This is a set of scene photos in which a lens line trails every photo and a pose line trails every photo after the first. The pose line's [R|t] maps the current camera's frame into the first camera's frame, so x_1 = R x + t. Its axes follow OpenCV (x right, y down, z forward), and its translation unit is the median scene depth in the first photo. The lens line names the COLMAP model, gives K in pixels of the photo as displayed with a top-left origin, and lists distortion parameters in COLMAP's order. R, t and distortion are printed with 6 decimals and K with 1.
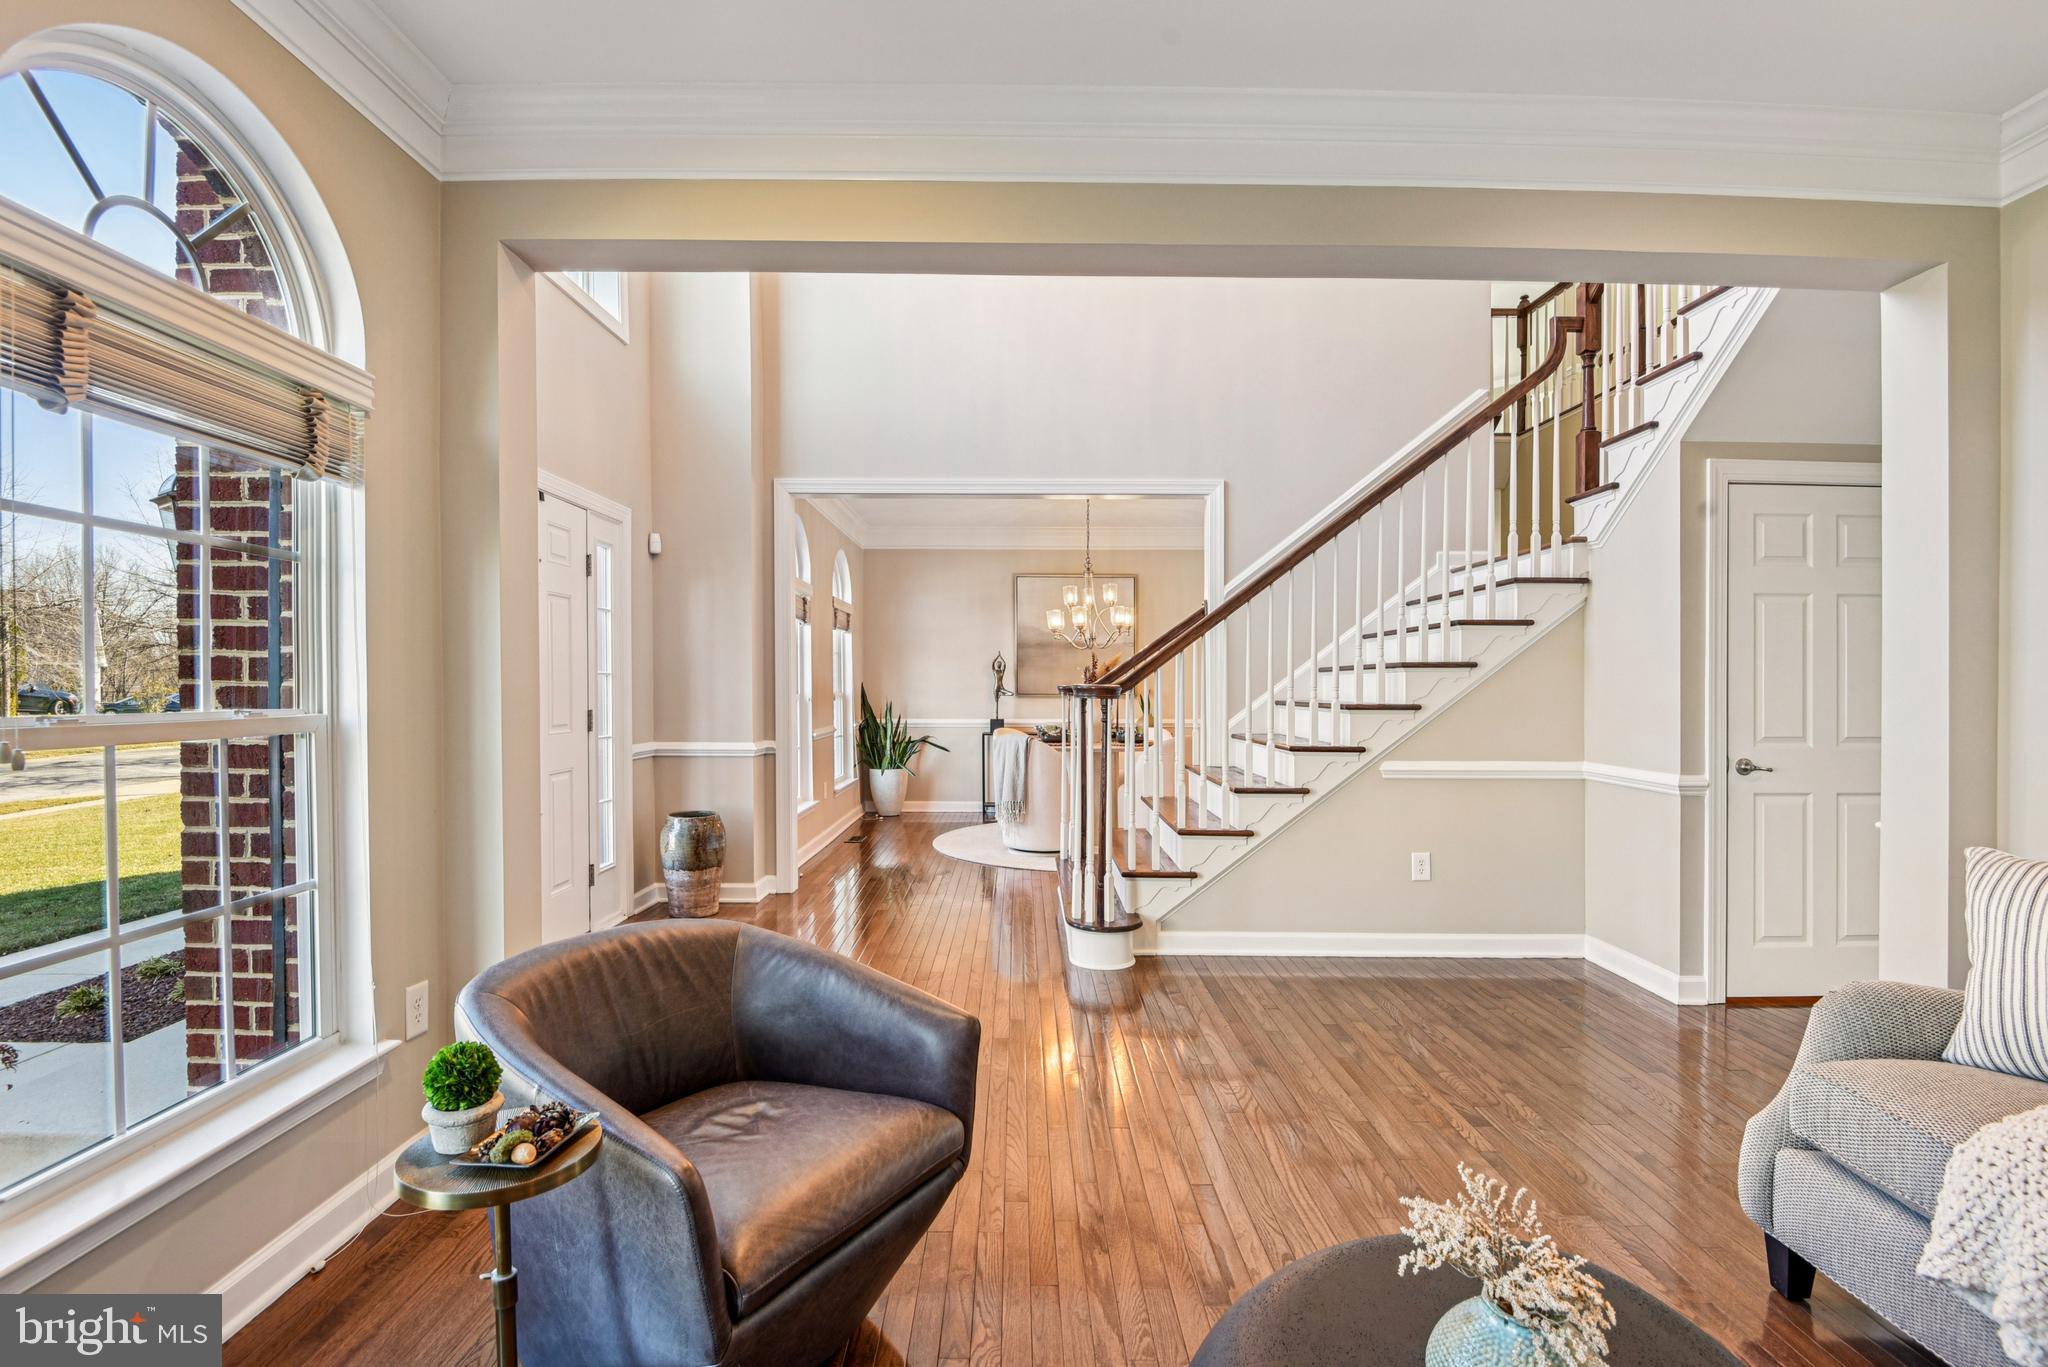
lens RADIAL K [[954.2, 0, 1021.3], [0, 954.2, 703.0], [0, 0, 1]] dist [-0.007981, -0.018957]
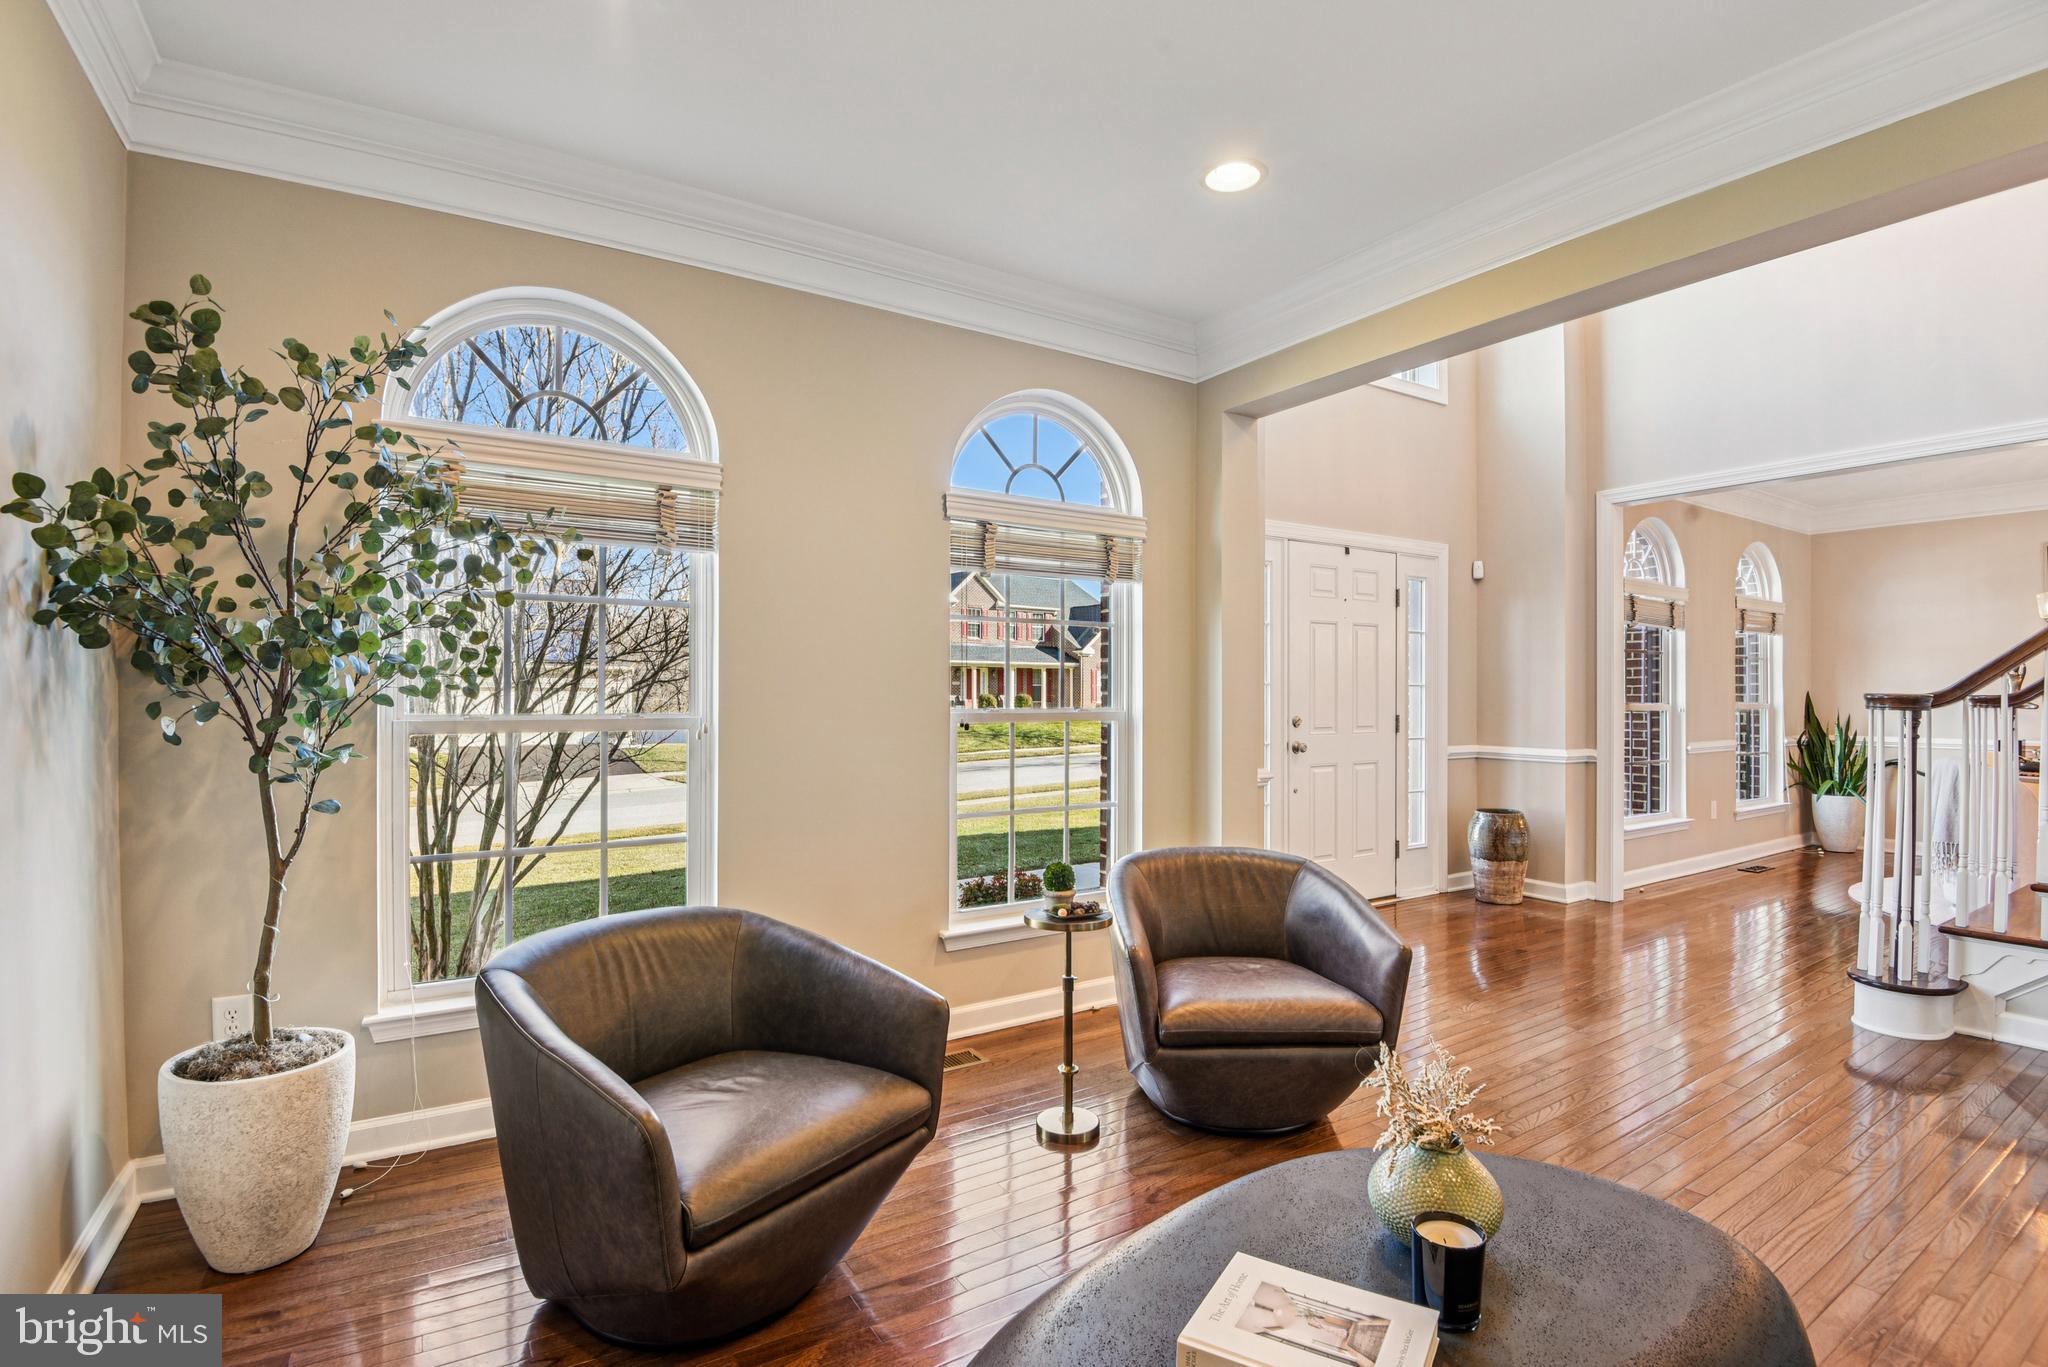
lens RADIAL K [[963.2, 0, 1029.4], [0, 963.2, 683.5], [0, 0, 1]] dist [-0.051449, -0.000980]
pose [[0.535511, -0.009909, -0.844470, 0.315241], [-0.016035, 0.999632, -0.021898, 0.001316], [0.844376, 0.025268, 0.535155, -0.060108]]
